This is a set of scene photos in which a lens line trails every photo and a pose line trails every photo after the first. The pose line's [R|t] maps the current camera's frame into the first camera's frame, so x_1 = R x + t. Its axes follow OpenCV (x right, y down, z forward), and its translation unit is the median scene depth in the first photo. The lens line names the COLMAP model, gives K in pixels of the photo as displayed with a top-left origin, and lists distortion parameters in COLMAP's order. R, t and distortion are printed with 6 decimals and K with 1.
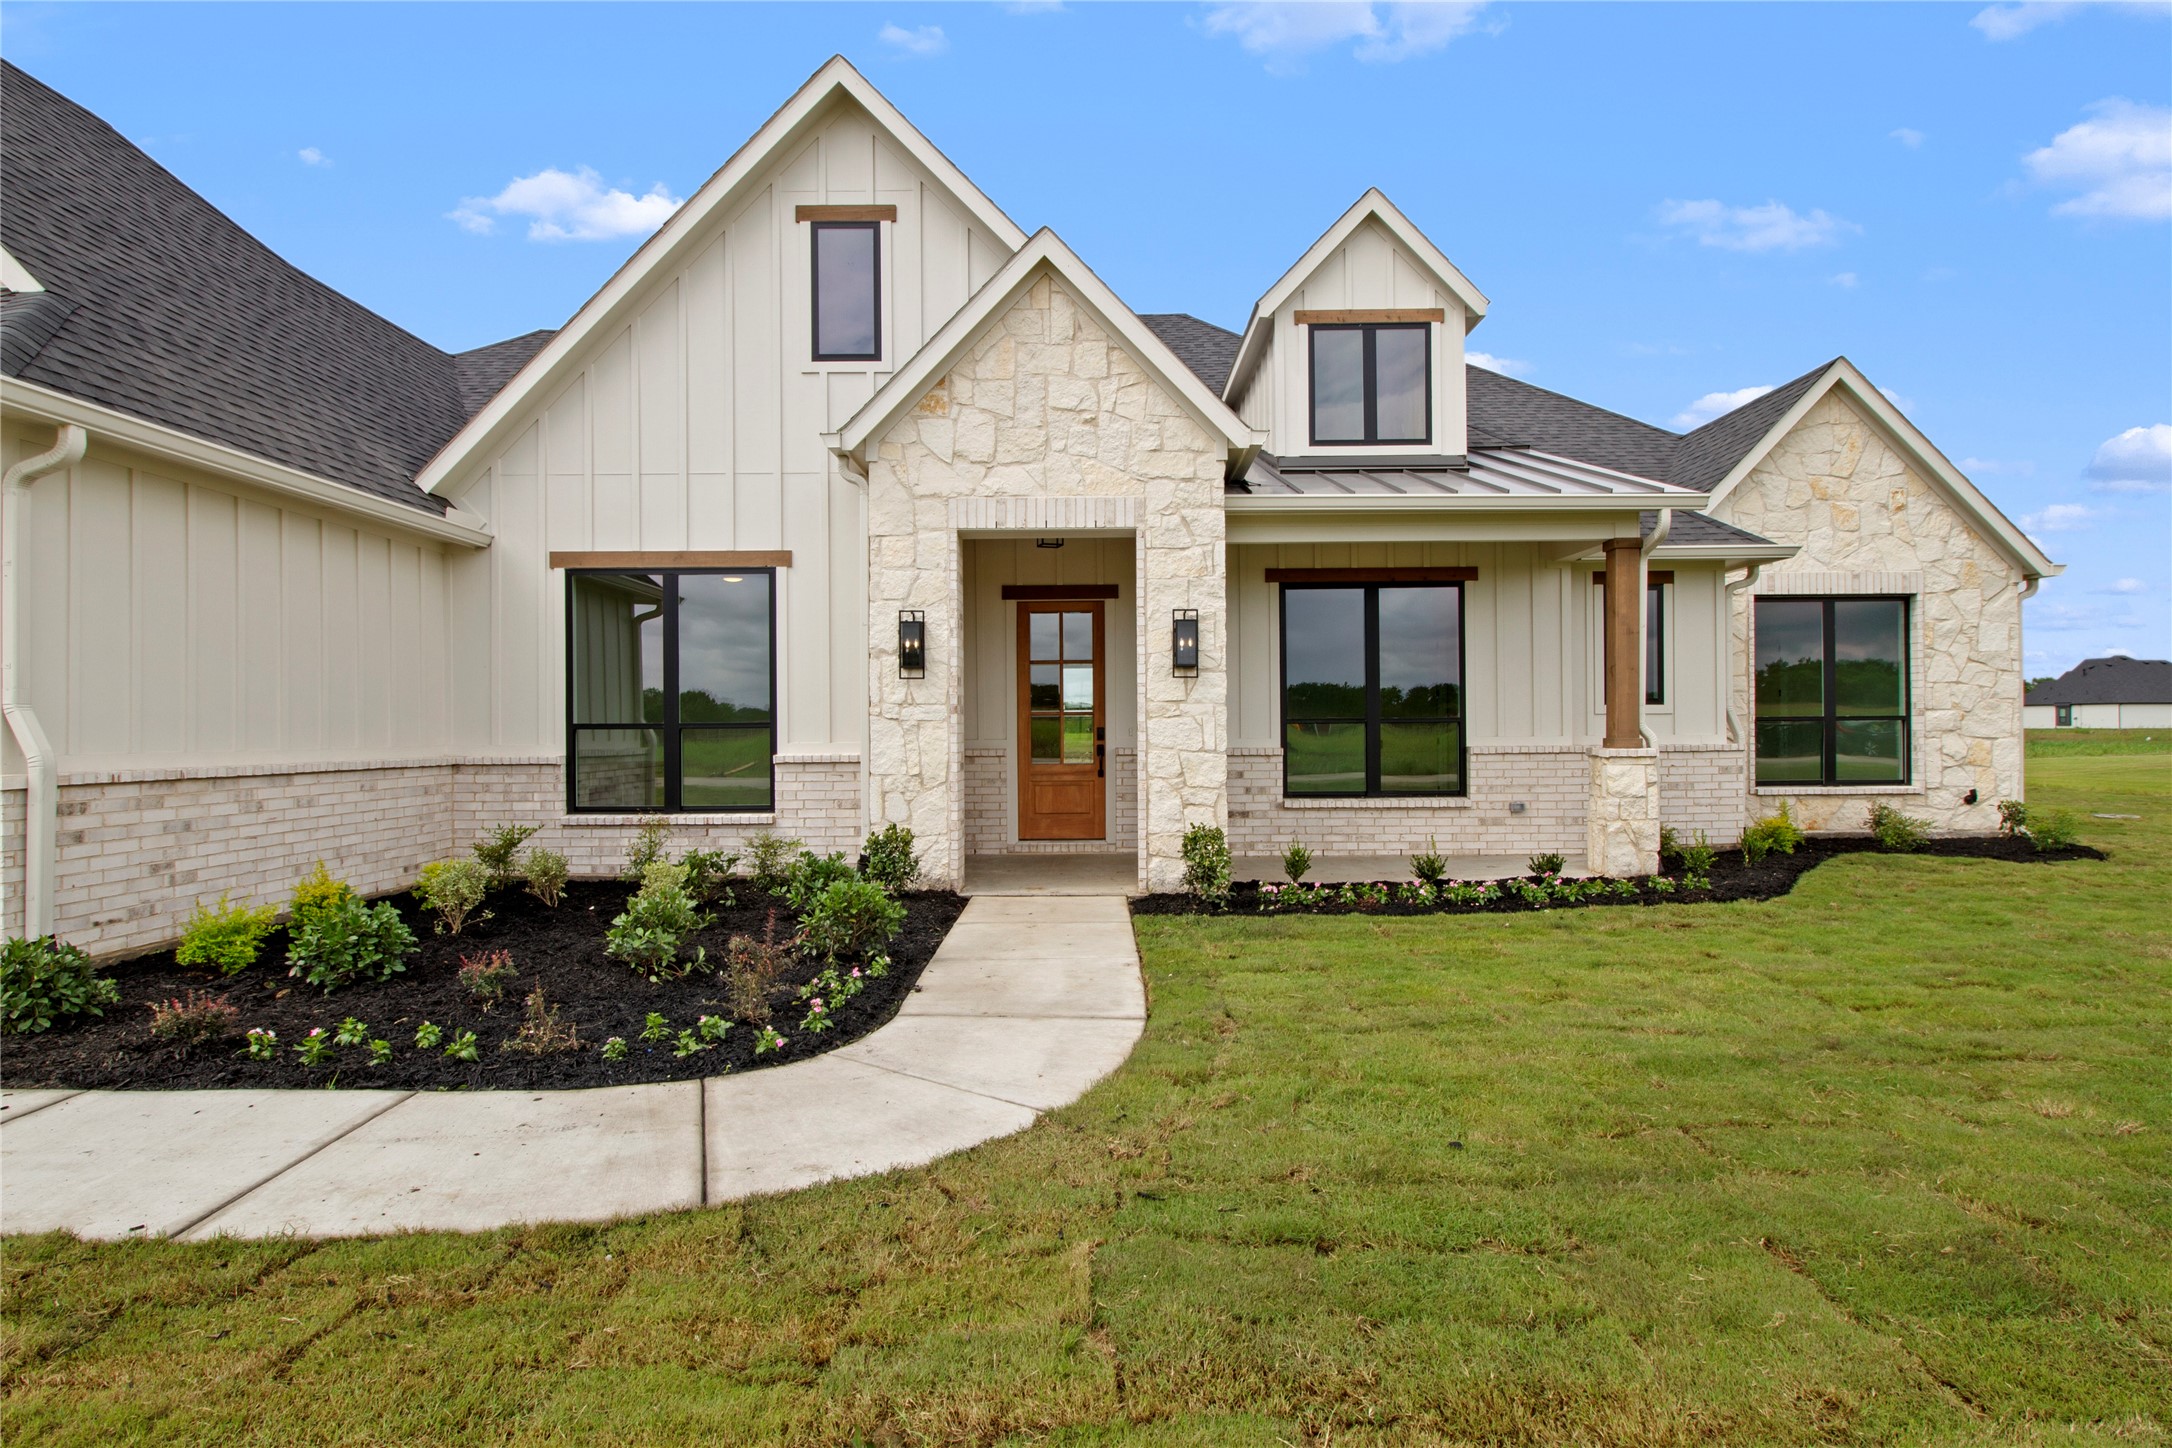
lens RADIAL K [[1142.0, 0, 1092.1], [0, 1142.0, 714.1], [0, 0, 1]] dist [0.001341, 0.000361]
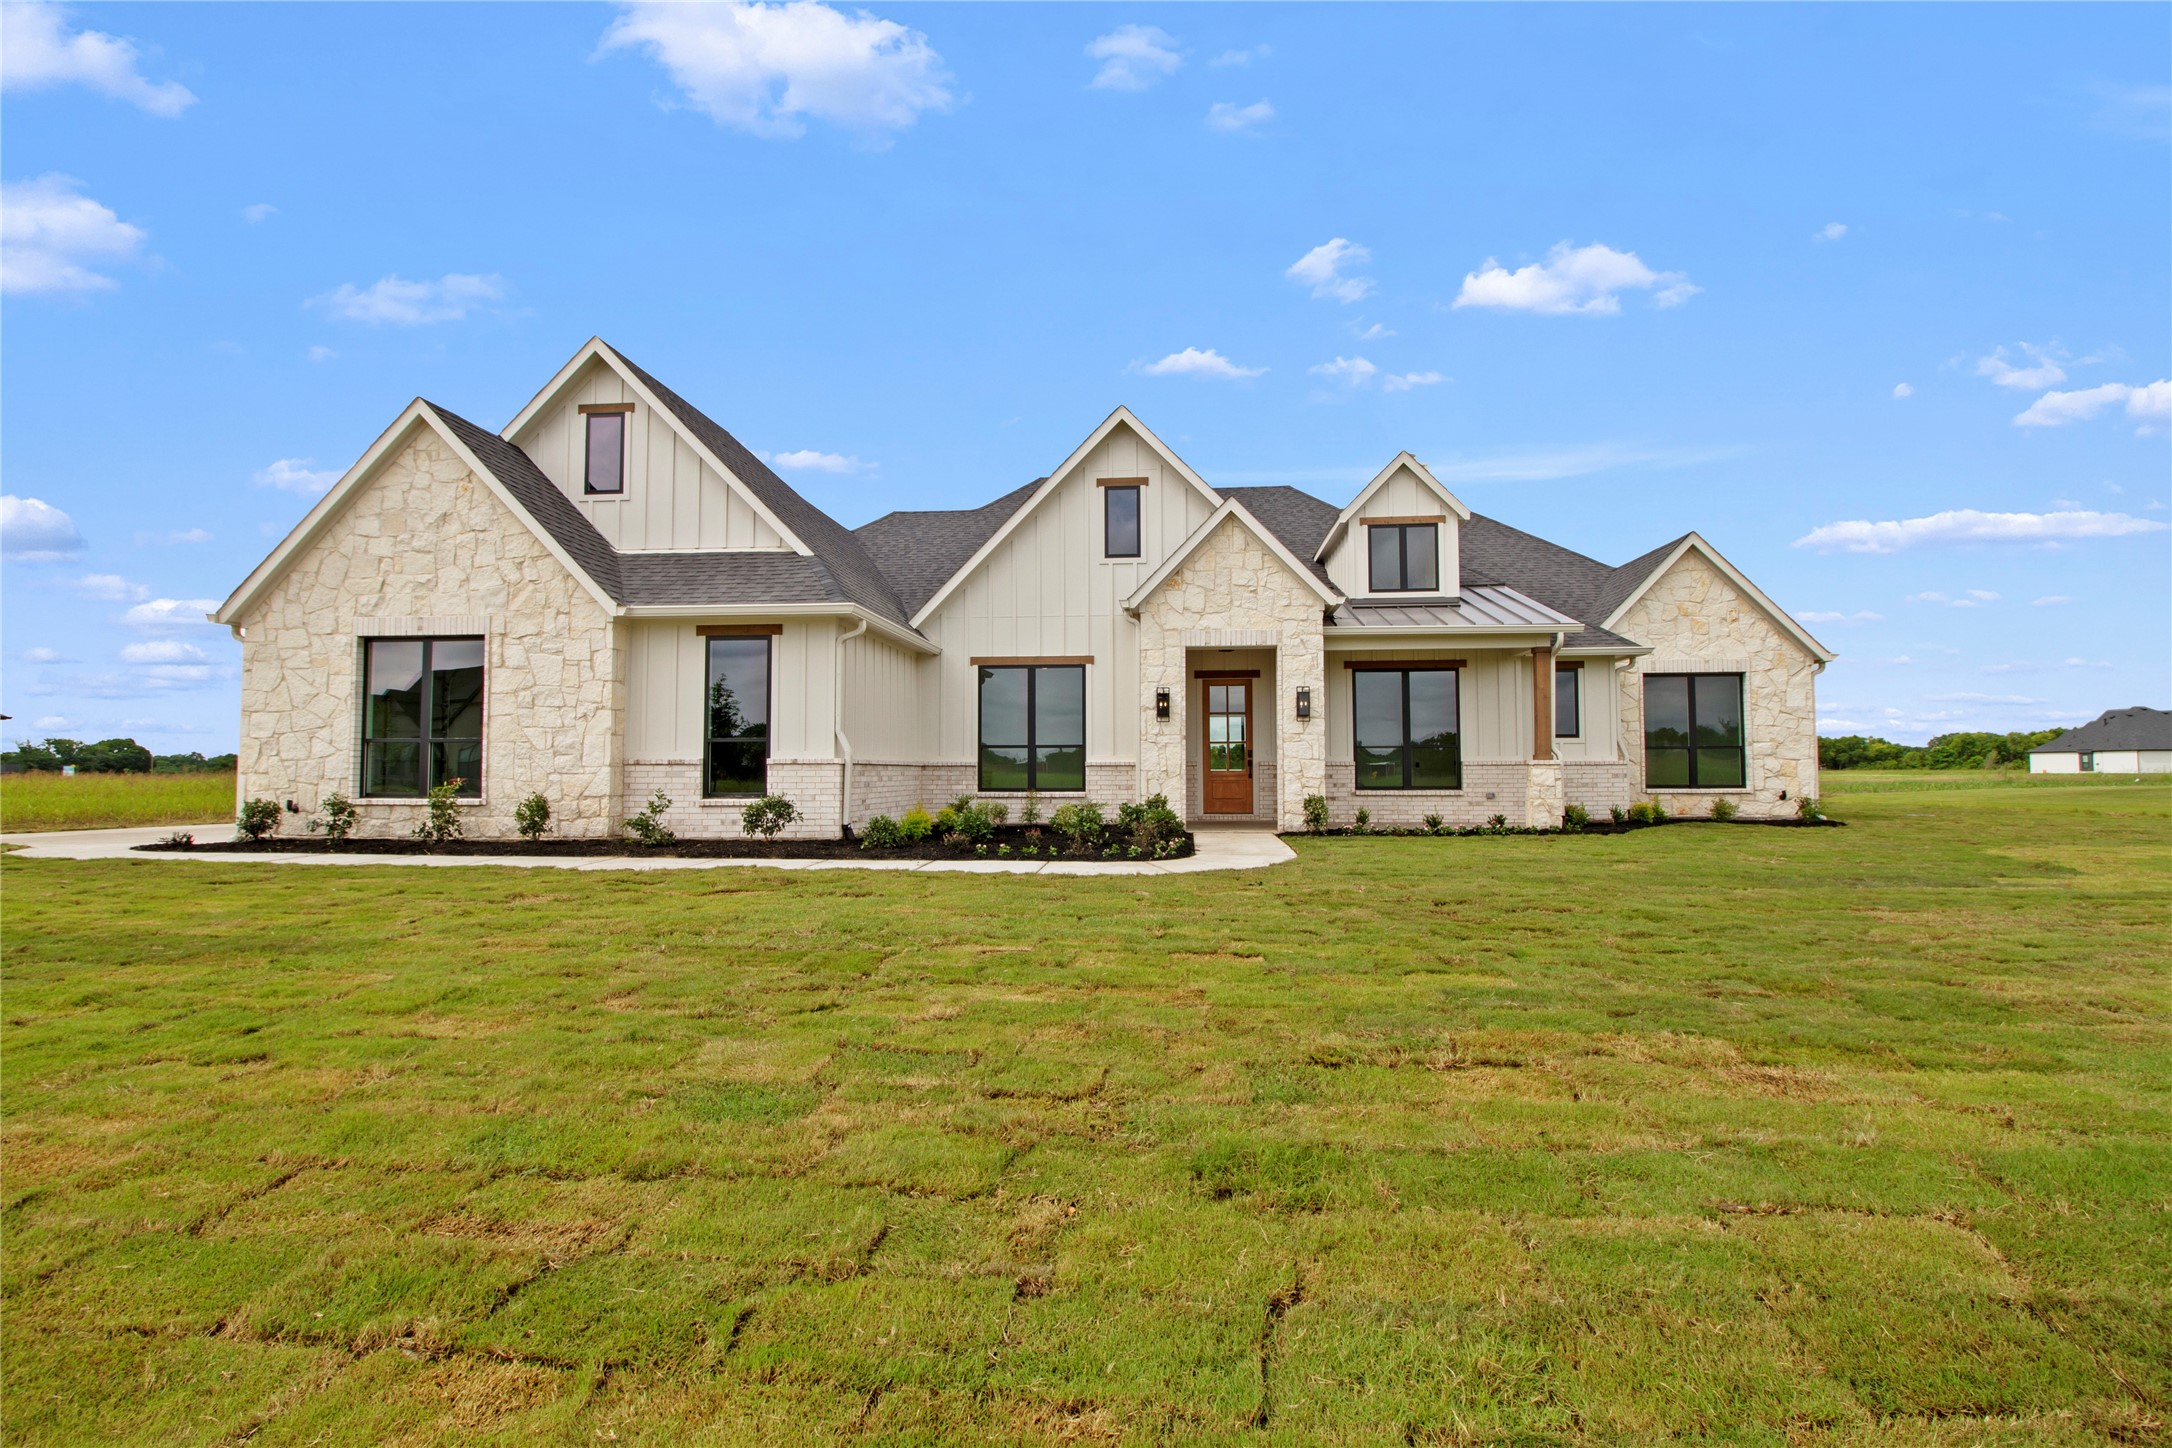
lens RADIAL K [[1025.9, 0, 1082.3], [0, 1025.9, 719.6], [0, 0, 1]] dist [-0.004127, -0.000022]
pose [[0.995307, 0.000248, -0.096767, -0.115206], [-0.004002, 0.999247, -0.038597, 0.031544], [0.096685, 0.038803, 0.994558, -0.721863]]
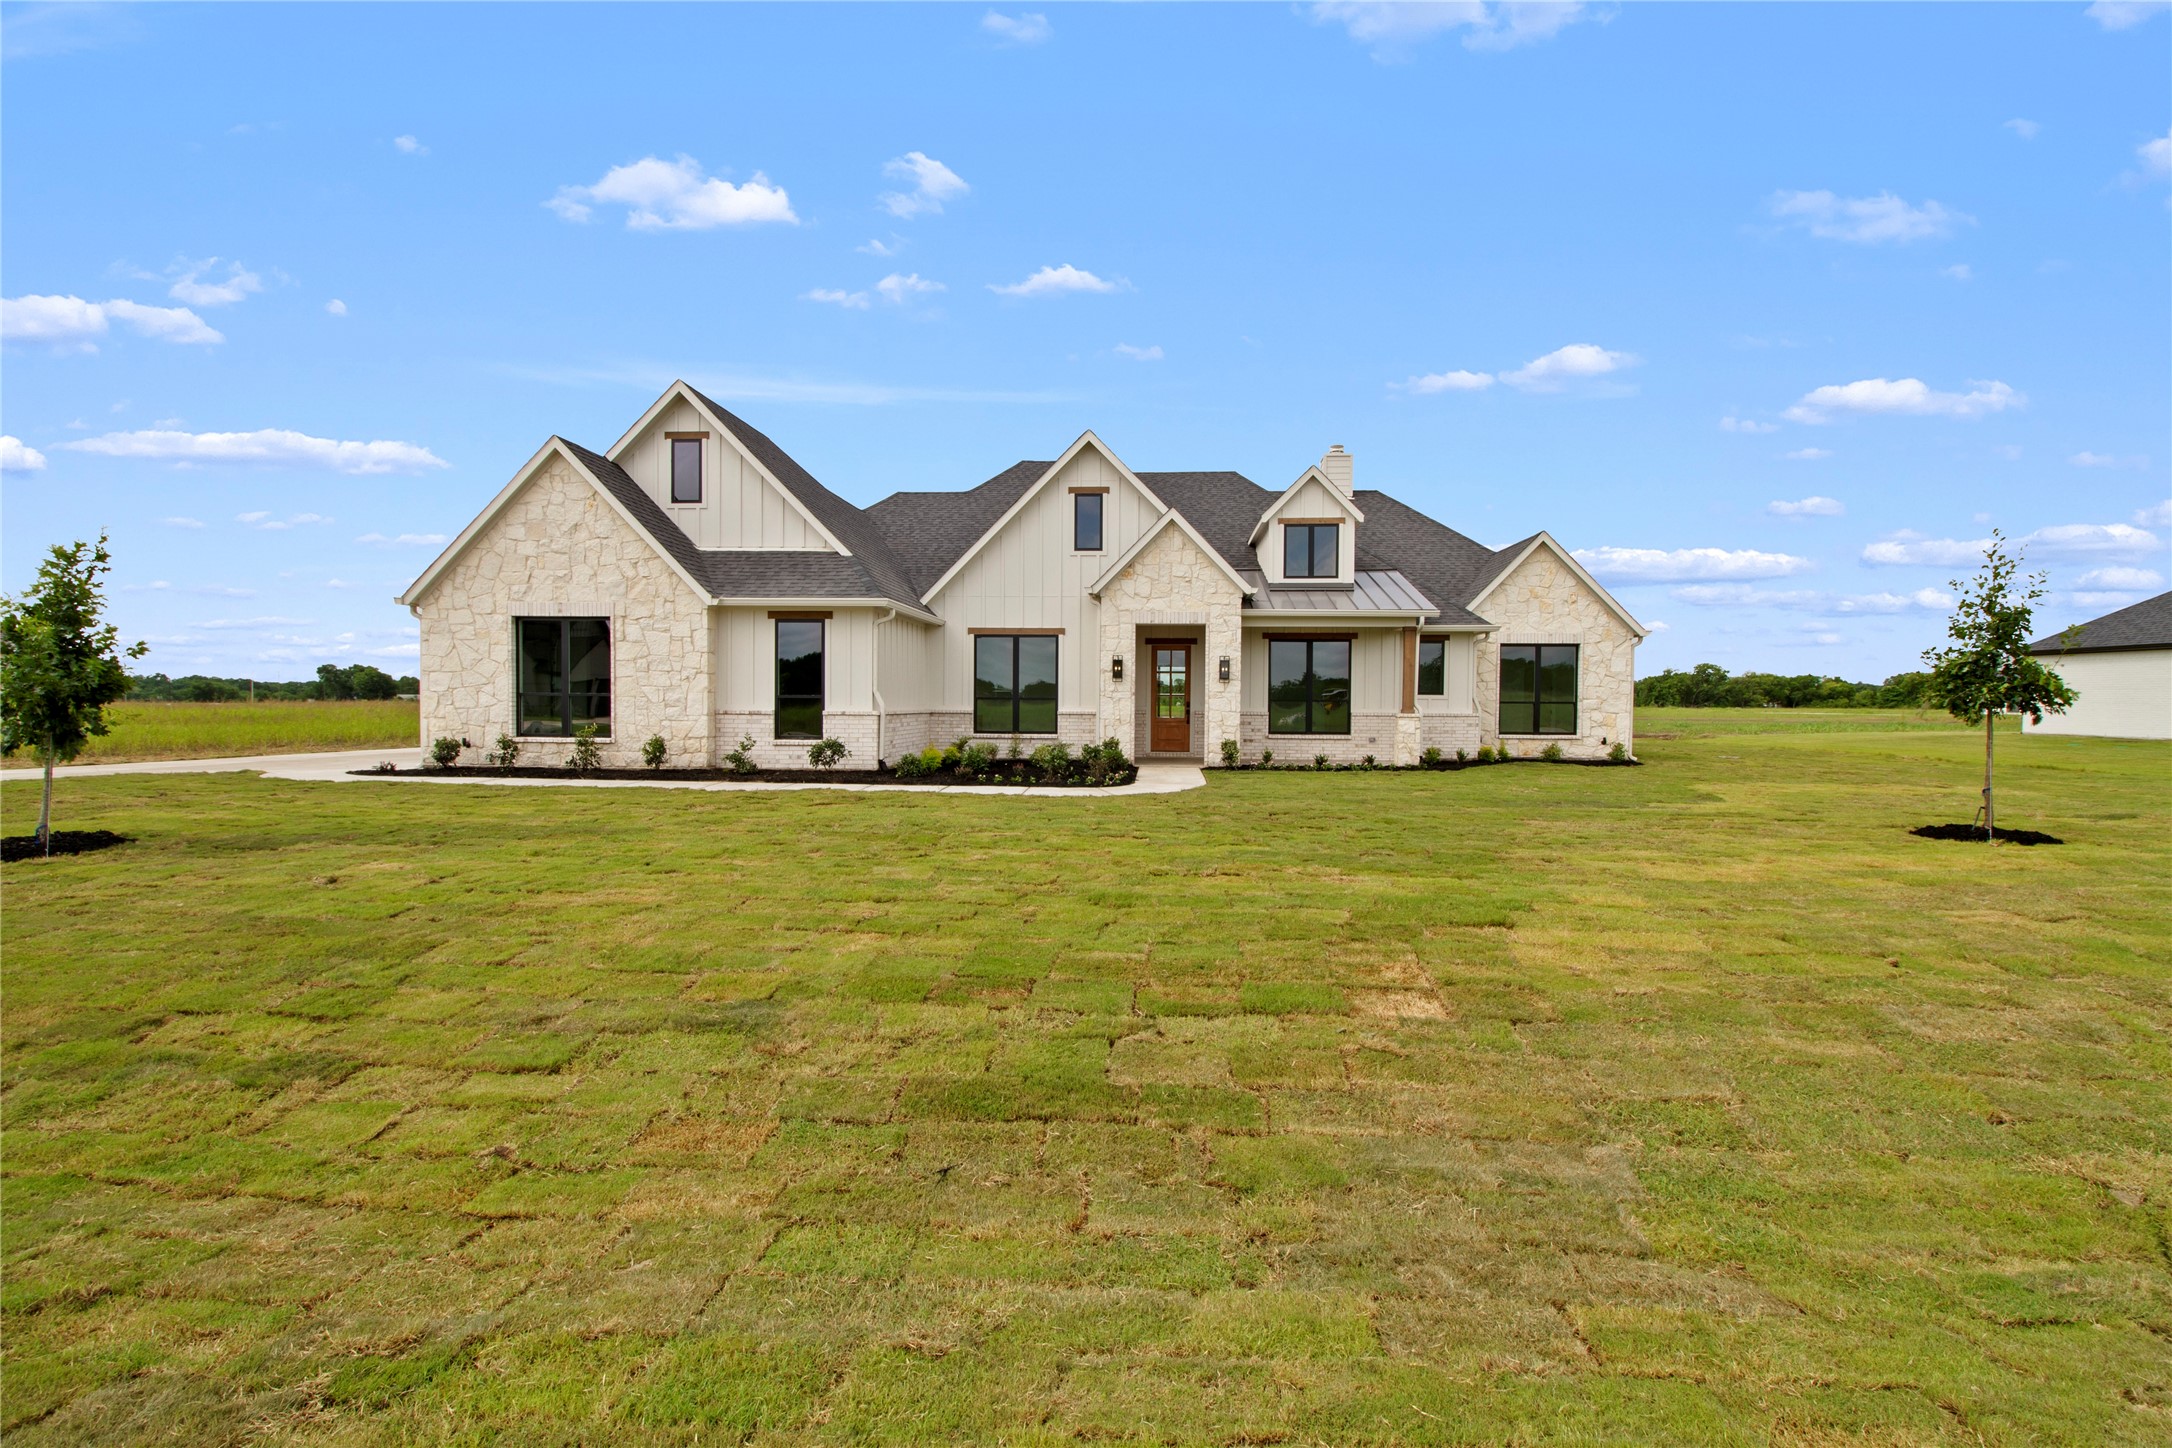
lens RADIAL K [[1025.9, 0, 1079.6], [0, 1025.9, 728.7], [0, 0, 1]] dist [-0.004127, -0.000022]
pose [[0.996915, 0.016404, -0.076757, -0.058376], [-0.013447, 0.999153, 0.038889, -0.013224], [0.077330, -0.037737, 0.996291, -1.213727]]
